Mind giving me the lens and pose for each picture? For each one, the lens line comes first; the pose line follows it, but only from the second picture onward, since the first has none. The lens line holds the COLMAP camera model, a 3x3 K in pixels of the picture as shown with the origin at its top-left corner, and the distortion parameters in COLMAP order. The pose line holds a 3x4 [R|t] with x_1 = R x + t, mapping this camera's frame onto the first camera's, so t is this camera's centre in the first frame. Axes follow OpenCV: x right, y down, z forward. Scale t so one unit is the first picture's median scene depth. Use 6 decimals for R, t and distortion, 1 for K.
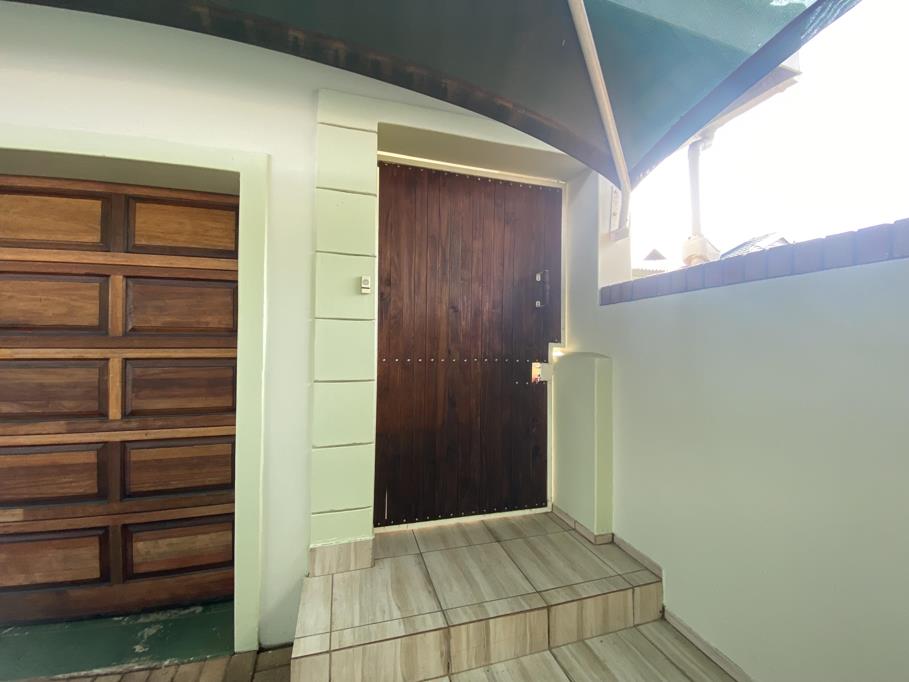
lens RADIAL K [[370.2, 0, 453.1], [0, 370.2, 342.6], [0, 0, 1]] dist [0.021087, -0.022126]
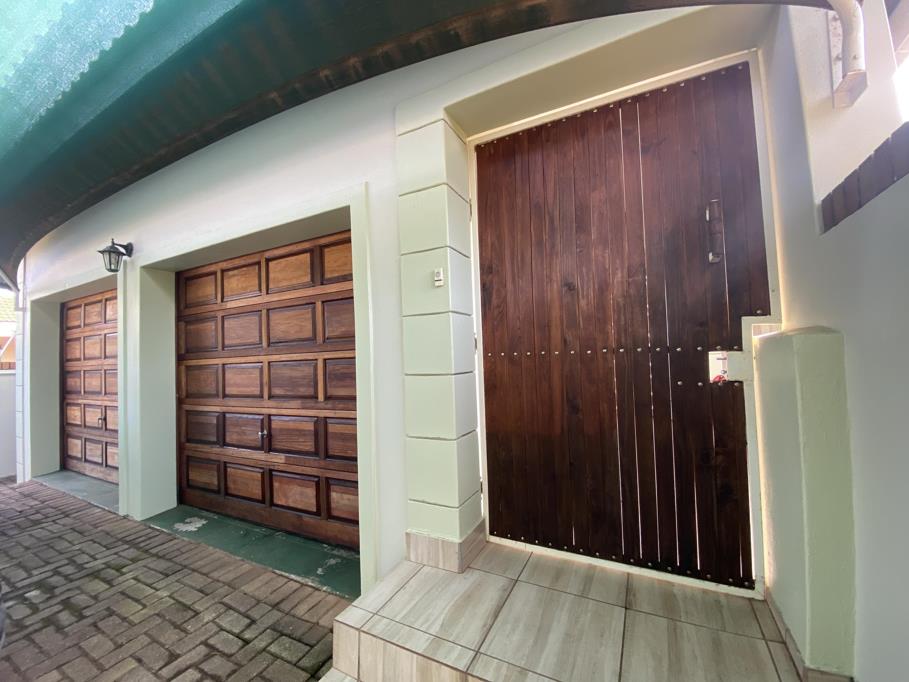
lens RADIAL K [[370.2, 0, 453.1], [0, 370.2, 342.6], [0, 0, 1]] dist [0.021087, -0.022126]
pose [[0.715861, -0.059147, -0.695733, 0.462634], [0.049085, 0.998204, -0.034356, 0.052920], [0.696516, -0.009556, 0.717478, 0.321148]]
